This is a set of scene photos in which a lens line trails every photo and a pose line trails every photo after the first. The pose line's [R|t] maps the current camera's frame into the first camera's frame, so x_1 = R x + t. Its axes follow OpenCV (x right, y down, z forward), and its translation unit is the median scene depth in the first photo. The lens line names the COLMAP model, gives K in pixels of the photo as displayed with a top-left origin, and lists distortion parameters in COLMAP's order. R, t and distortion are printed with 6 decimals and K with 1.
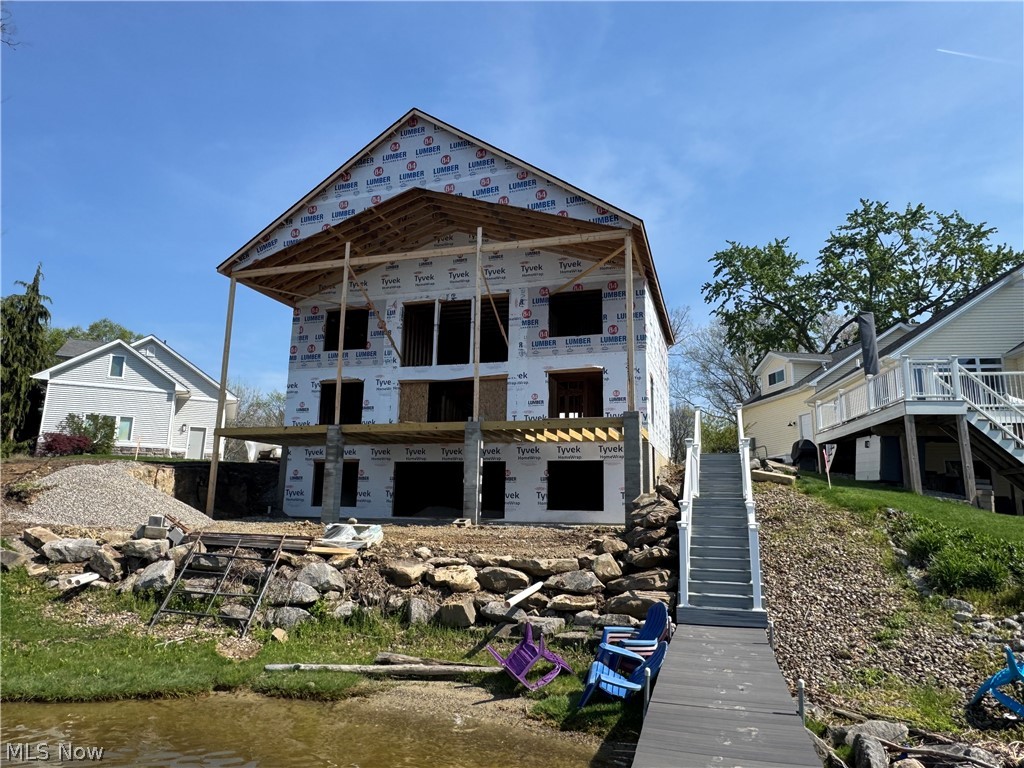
lens RADIAL K [[658.9, 0, 514.2], [0, 658.9, 381.7], [0, 0, 1]] dist [-0.003426, 0.002053]
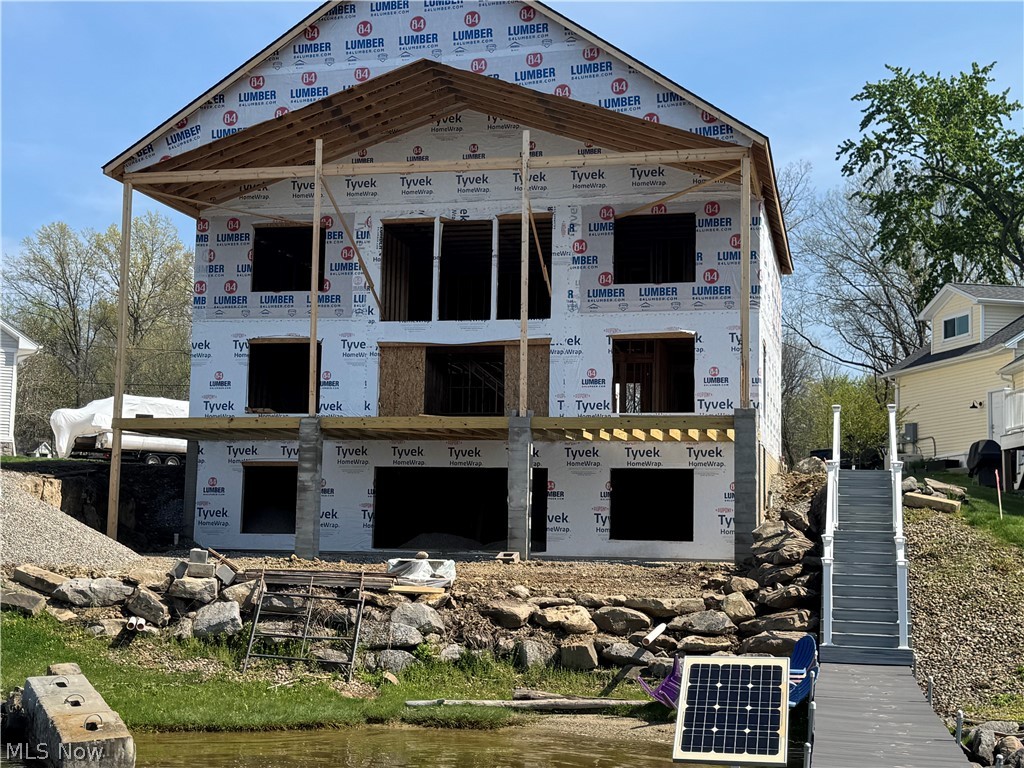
lens RADIAL K [[1396.6, 0, 509.3], [0, 1396.6, 387.7], [0, 0, 1]] dist [0.127129, 0.000000]
pose [[0.998009, 0.008597, 0.062477, -0.156162], [-0.014143, 0.995941, 0.088887, -0.096954], [-0.061460, -0.089594, 0.994080, -0.456678]]
